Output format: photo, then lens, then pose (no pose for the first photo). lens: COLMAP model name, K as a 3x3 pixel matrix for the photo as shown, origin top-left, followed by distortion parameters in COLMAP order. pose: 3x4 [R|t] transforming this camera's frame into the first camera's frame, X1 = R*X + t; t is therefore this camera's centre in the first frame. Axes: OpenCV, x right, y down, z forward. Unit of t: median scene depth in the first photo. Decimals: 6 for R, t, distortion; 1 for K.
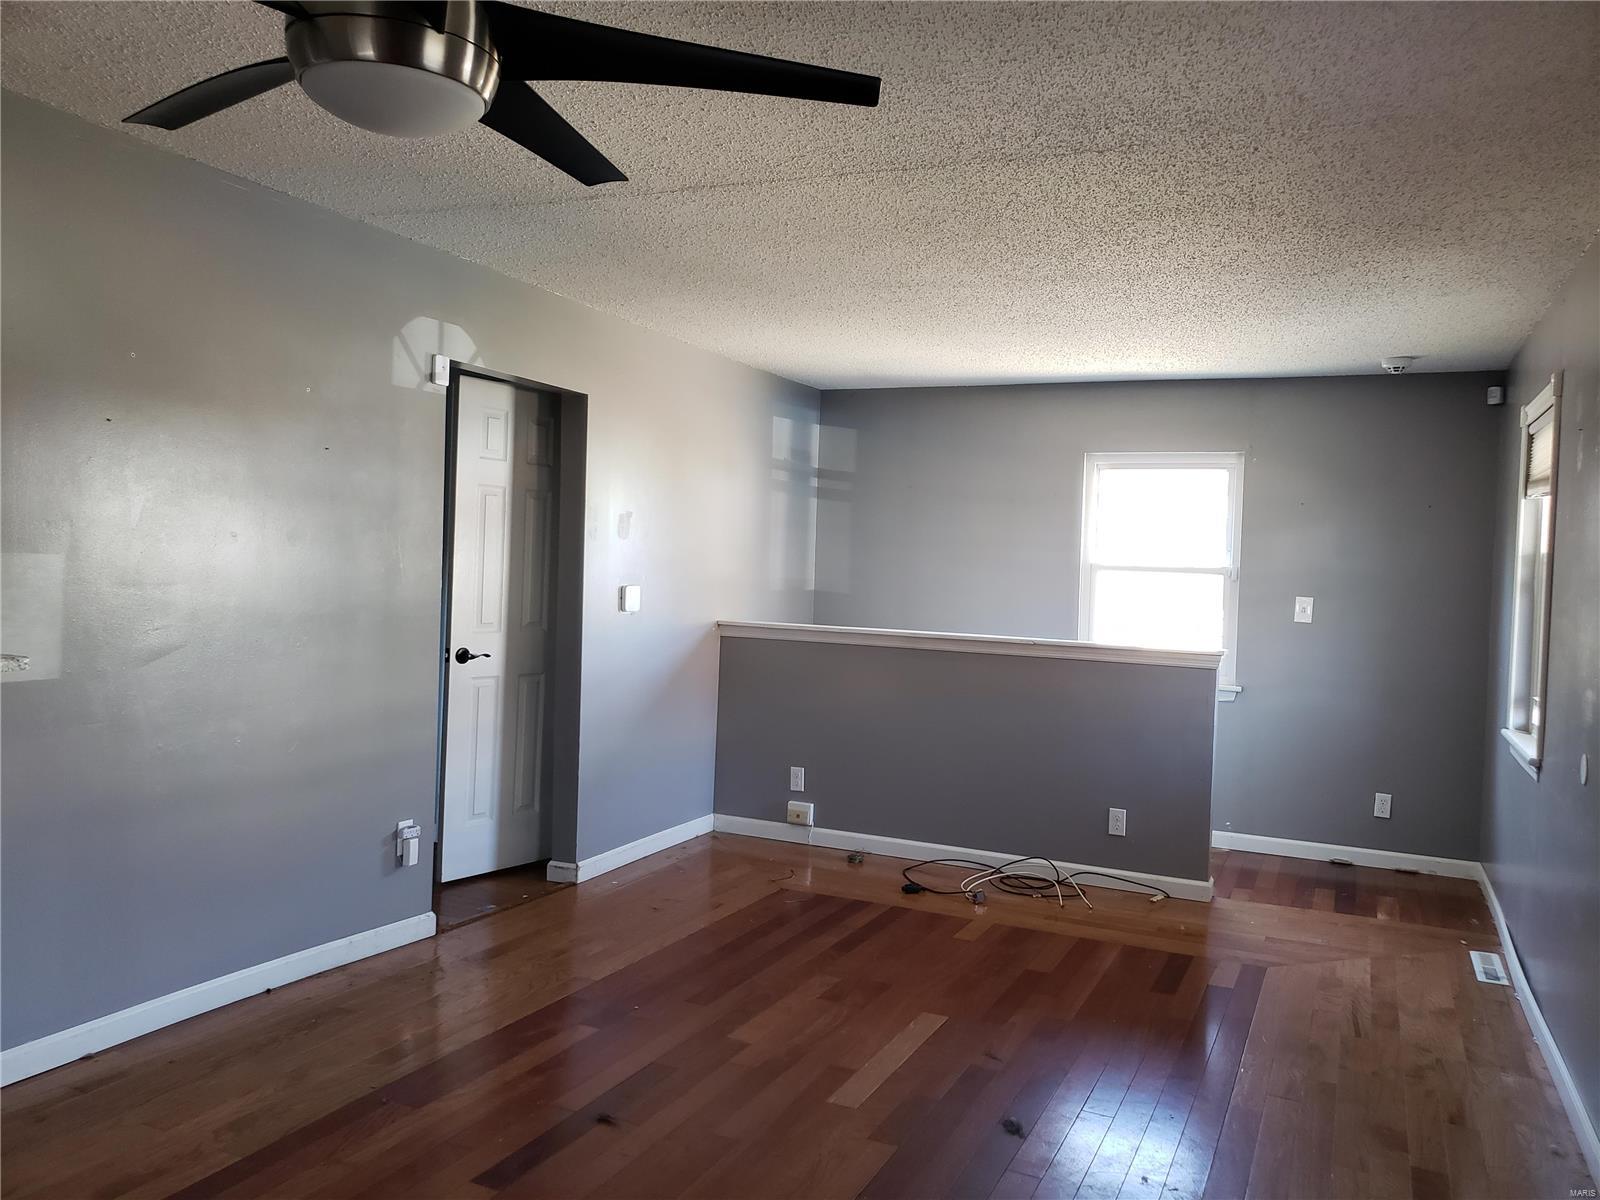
lens RADIAL K [[1250.8, 0, 822.6], [0, 1250.8, 593.5], [0, 0, 1]] dist [0.022669, 0.006779]
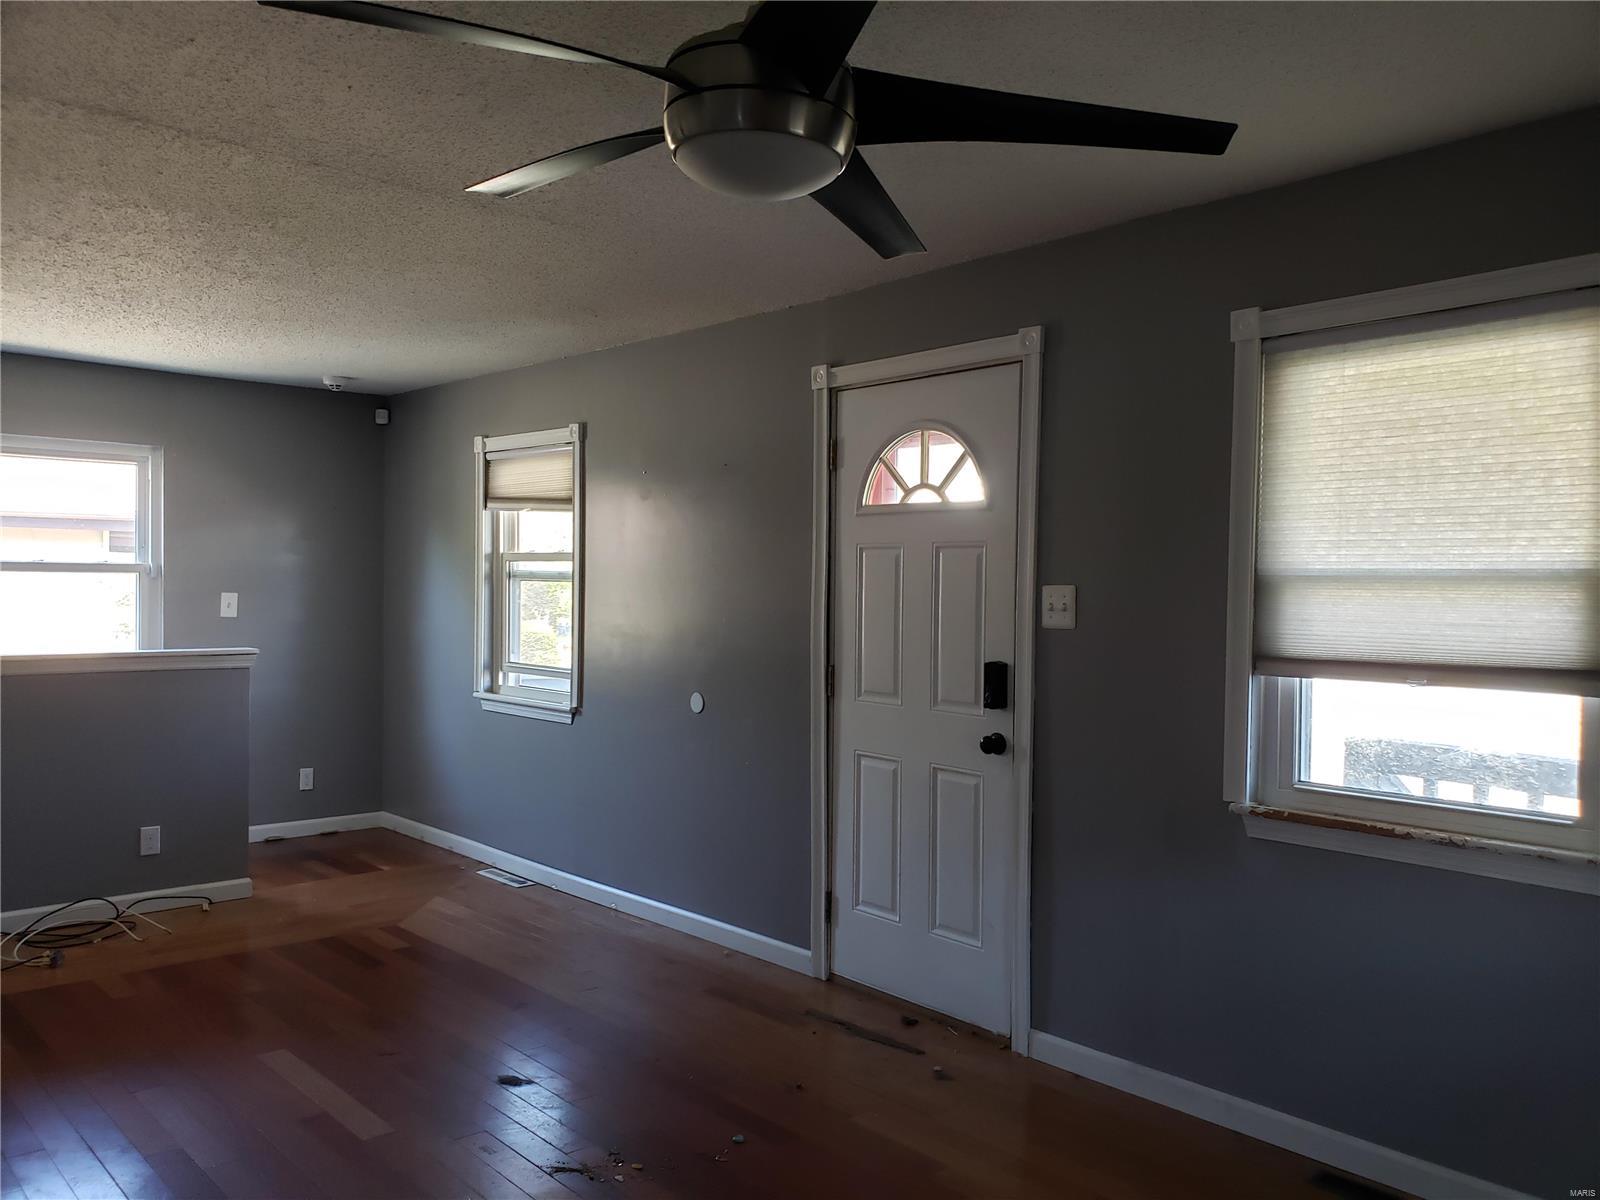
lens RADIAL K [[1240.0, 0, 800.0], [0, 1240.0, 600.0], [0, 0, 1]] dist [0.047663, -0.046046]
pose [[0.413619, -0.041733, 0.909493, -0.415434], [0.021315, 0.999119, 0.036151, -0.020954], [-0.910201, 0.004433, 0.414144, 0.173716]]
